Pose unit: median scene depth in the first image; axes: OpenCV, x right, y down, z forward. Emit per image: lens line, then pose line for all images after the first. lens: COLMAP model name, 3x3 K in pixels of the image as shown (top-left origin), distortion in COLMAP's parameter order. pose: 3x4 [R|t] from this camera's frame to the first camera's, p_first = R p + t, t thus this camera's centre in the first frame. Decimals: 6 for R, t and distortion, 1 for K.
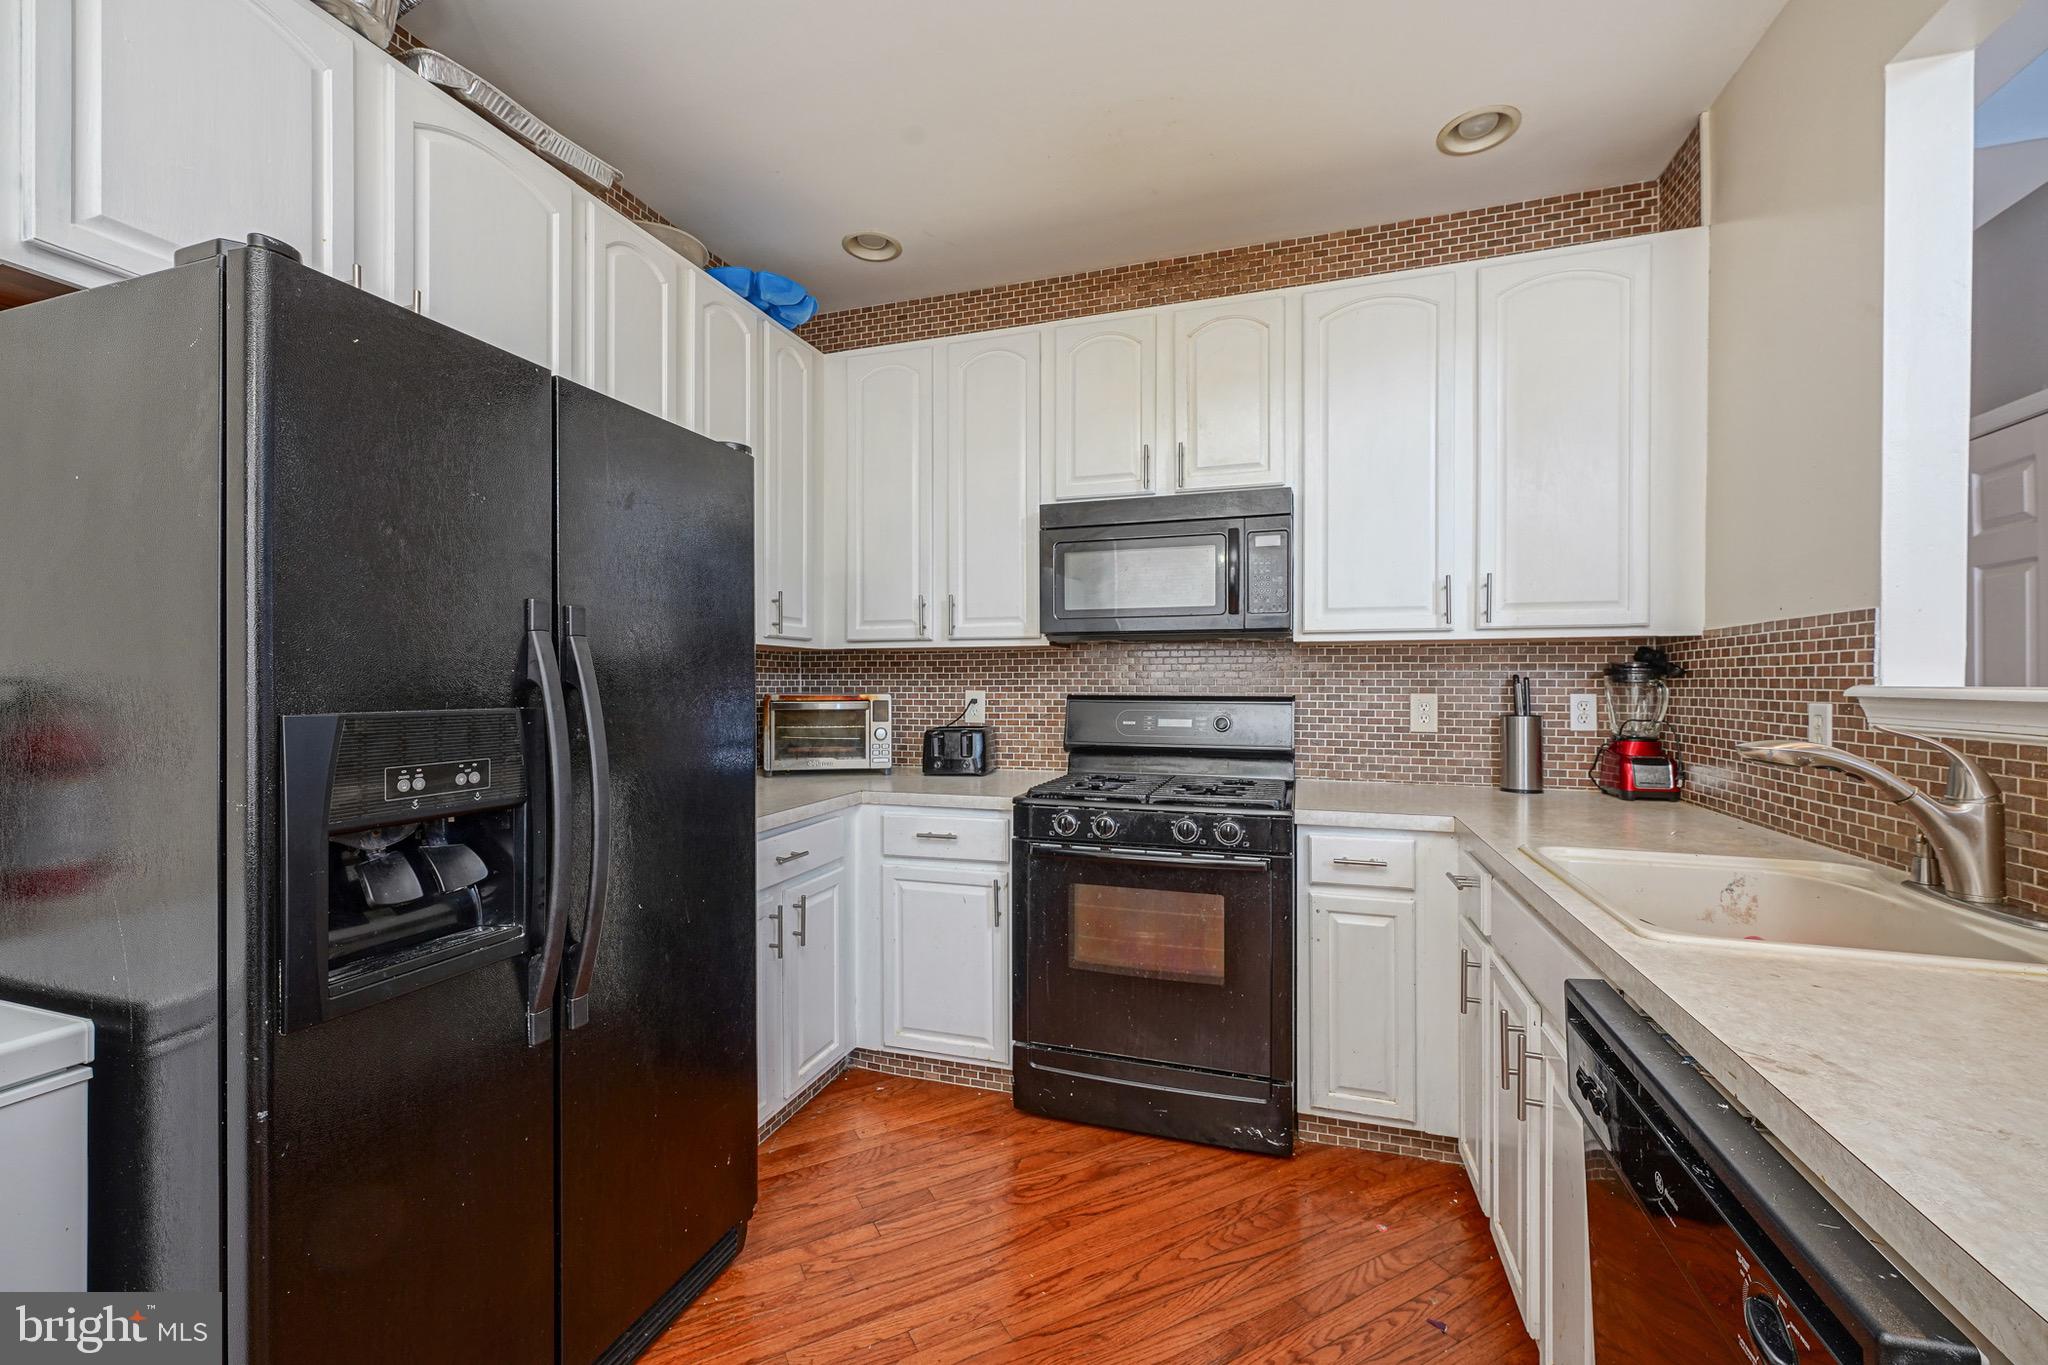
lens RADIAL K [[834.4, 0, 1025.1], [0, 834.4, 681.8], [0, 0, 1]] dist [0.003038, -0.000096]
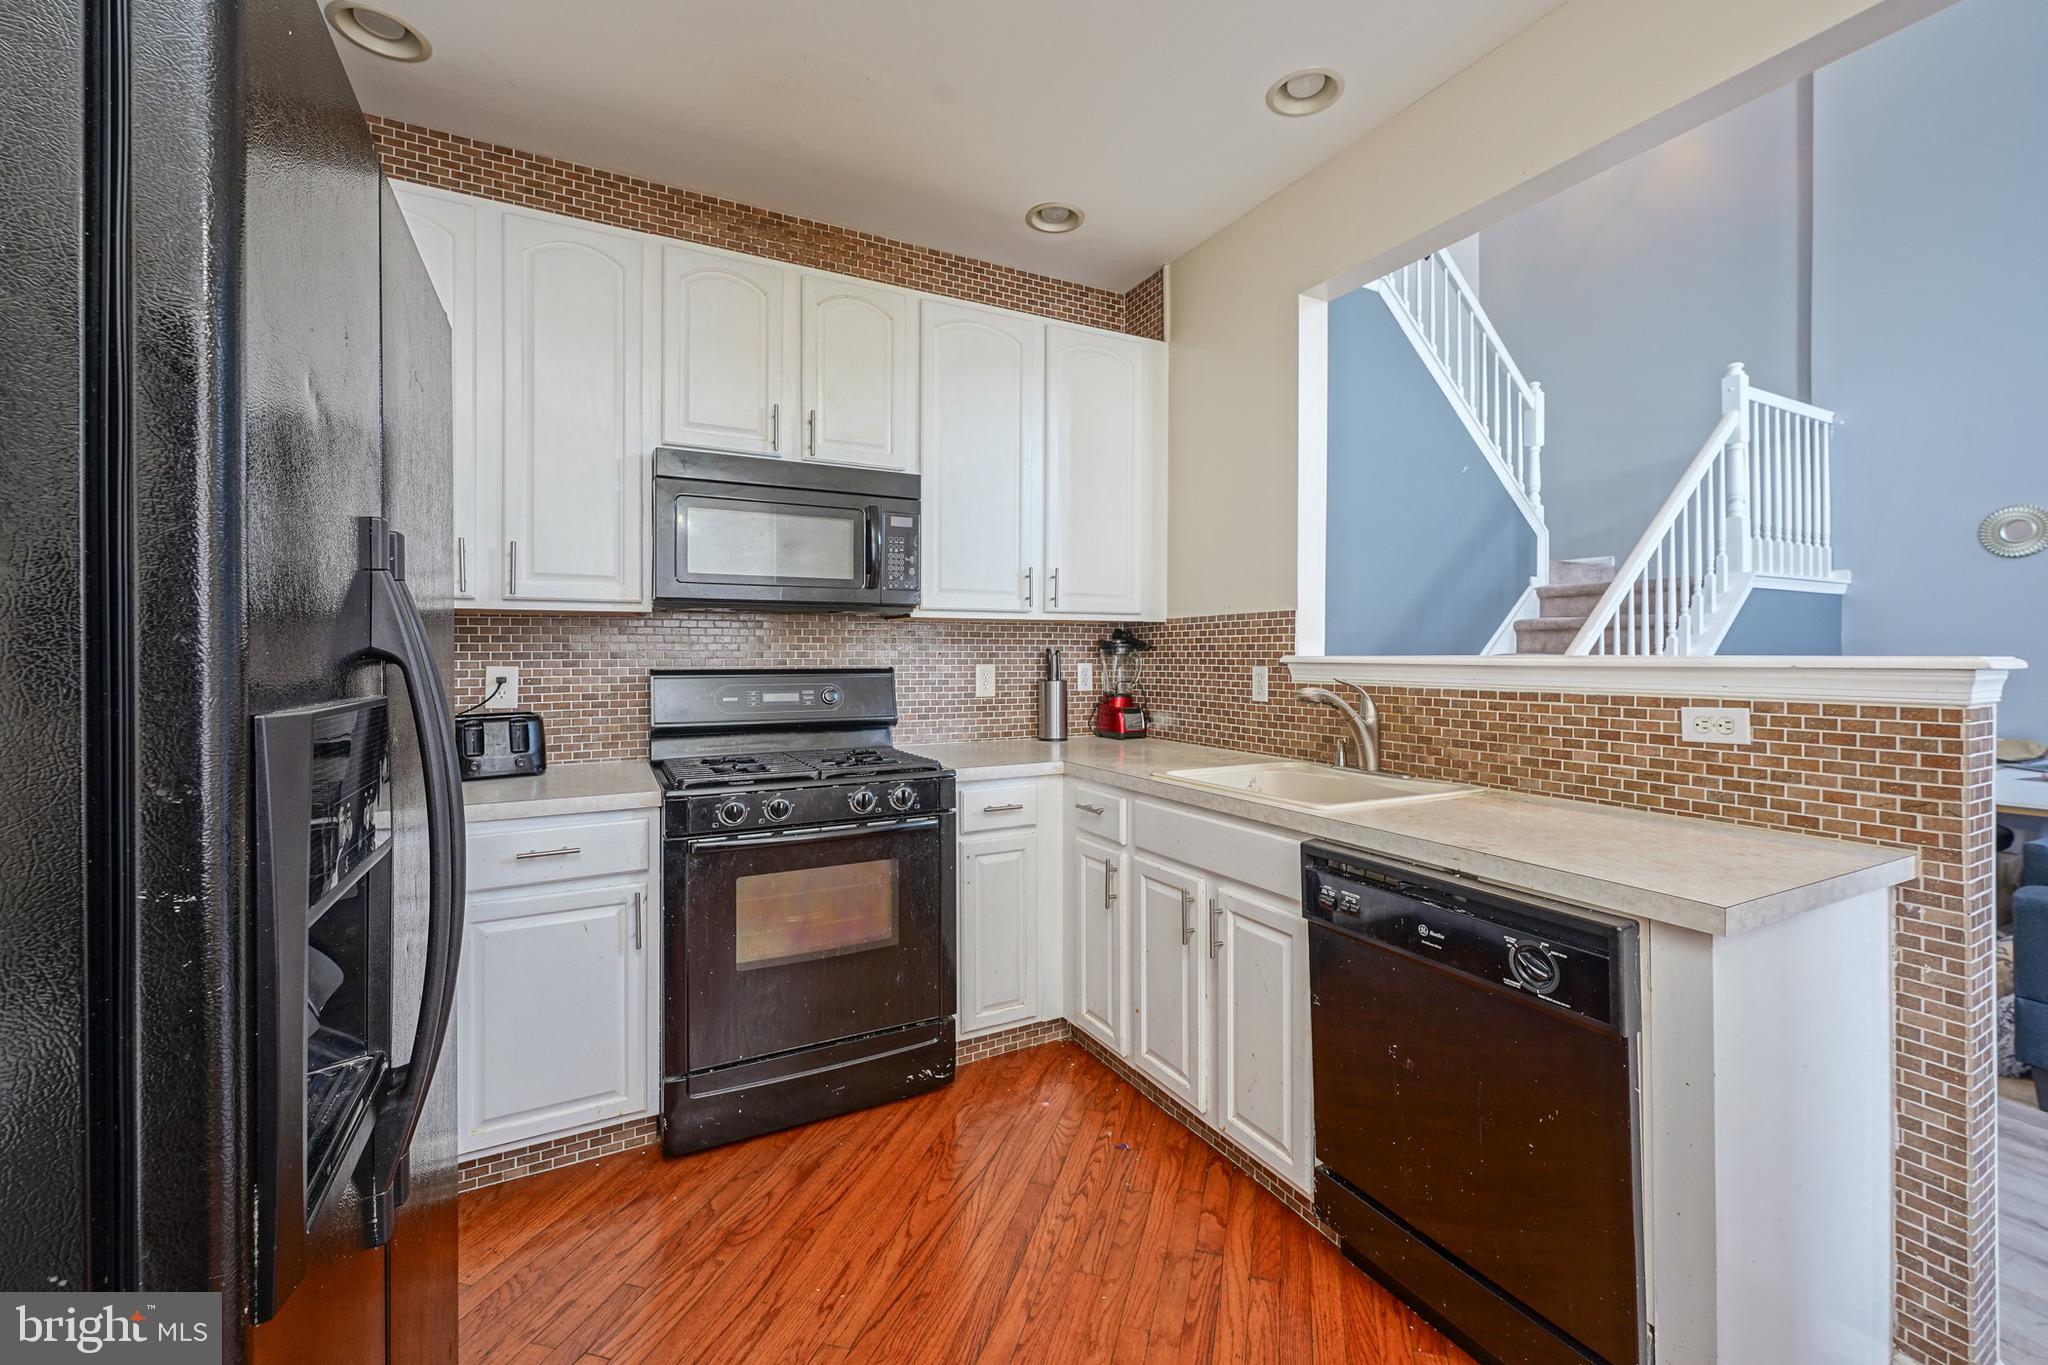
lens RADIAL K [[834.4, 0, 1108.4], [0, 834.4, 651.5], [0, 0, 1]] dist [0.003038, -0.000096]
pose [[0.675884, 0.000785, 0.737008, -0.339094], [0.002339, 0.999992, -0.003209, 0.000478], [-0.737004, 0.003893, 0.675877, 0.092605]]
